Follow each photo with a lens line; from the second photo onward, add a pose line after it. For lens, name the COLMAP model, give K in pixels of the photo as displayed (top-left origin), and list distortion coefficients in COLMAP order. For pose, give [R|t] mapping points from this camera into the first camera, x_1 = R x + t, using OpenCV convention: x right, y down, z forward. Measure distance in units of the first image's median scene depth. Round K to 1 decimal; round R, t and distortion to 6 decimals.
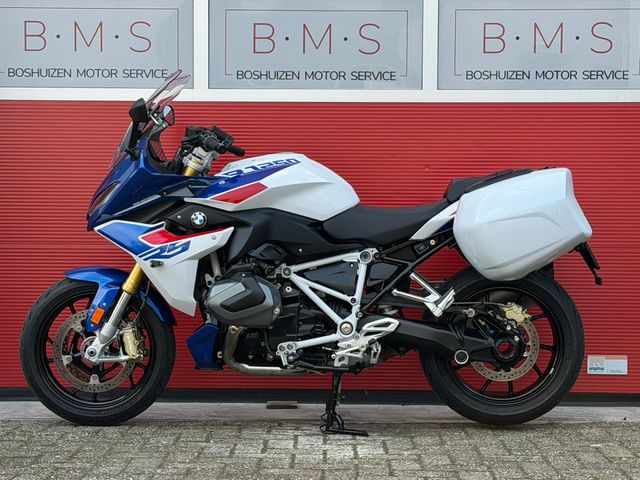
lens RADIAL K [[1432.6, 0, 320.0], [0, 1432.6, 240.0], [0, 0, 1]] dist [0.133804, 0.112556]
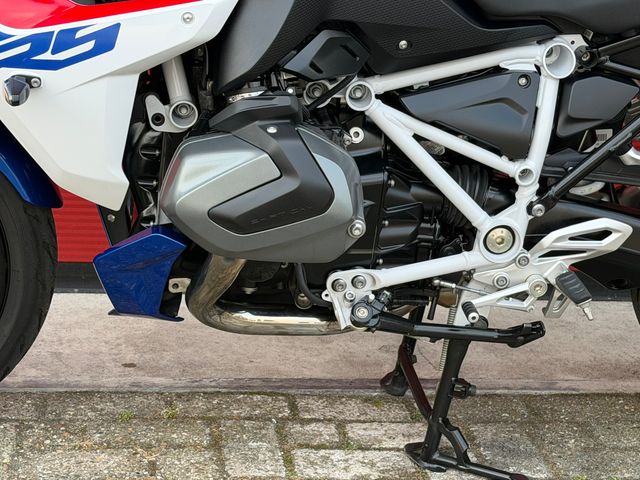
lens RADIAL K [[1432.6, 0, 320.0], [0, 1432.6, 240.0], [0, 0, 1]] dist [0.133804, 0.112556]
pose [[0.985811, 0.003254, 0.167825, -0.099048], [-0.053848, 0.953101, 0.297822, -0.055570], [-0.158985, -0.302634, 0.939753, 0.631120]]
